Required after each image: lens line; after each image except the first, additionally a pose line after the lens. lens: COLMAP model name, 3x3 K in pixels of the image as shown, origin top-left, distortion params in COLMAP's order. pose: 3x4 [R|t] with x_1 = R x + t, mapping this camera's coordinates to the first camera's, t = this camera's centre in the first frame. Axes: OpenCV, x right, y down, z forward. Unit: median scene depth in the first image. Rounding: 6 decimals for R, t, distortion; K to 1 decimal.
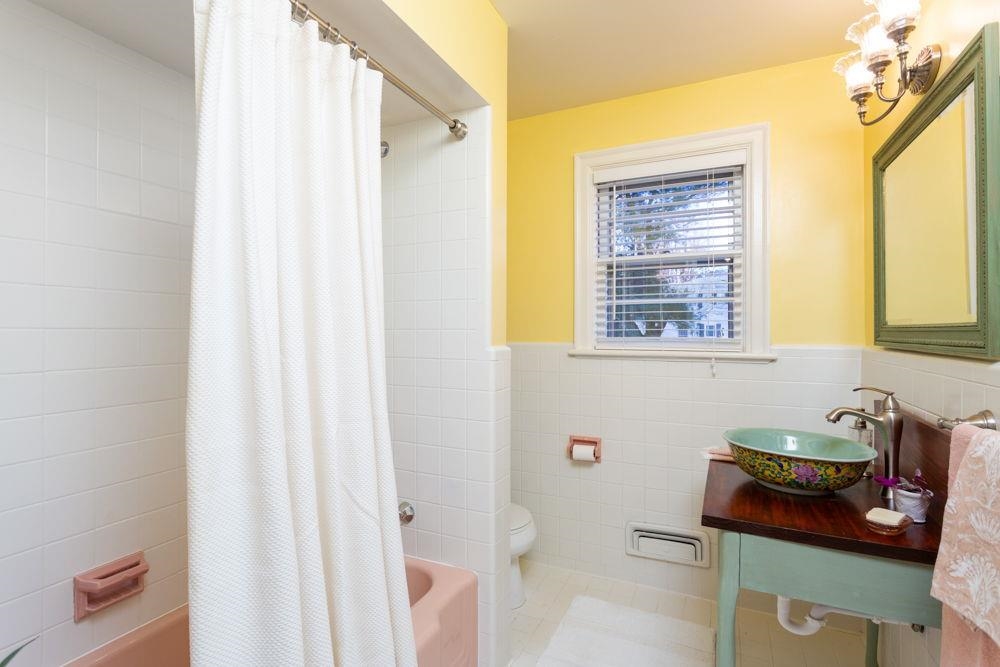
lens RADIAL K [[483.3, 0, 498.9], [0, 483.3, 331.1], [0, 0, 1]] dist [0.000919, 0.000586]
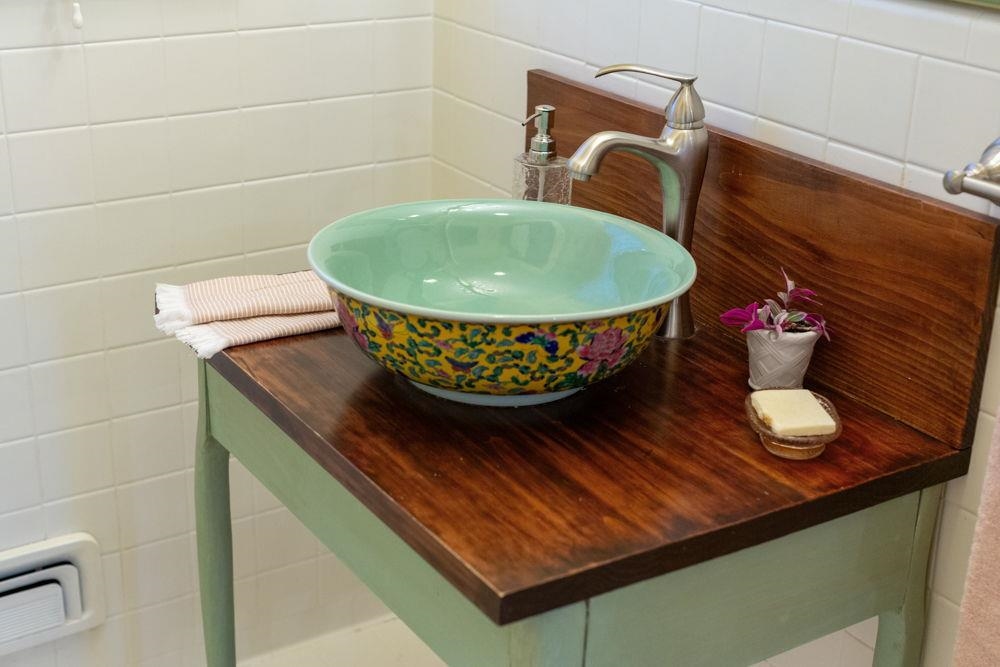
lens RADIAL K [[1440.8, 0, 500.3], [0, 1440.8, 318.4], [0, 0, 1]] dist [0.009838, 0.029002]
pose [[0.529096, -0.295161, 0.795573, -0.235553], [-0.025907, 0.931499, 0.362819, -0.107257], [-0.848166, -0.212577, 0.485206, 0.540795]]
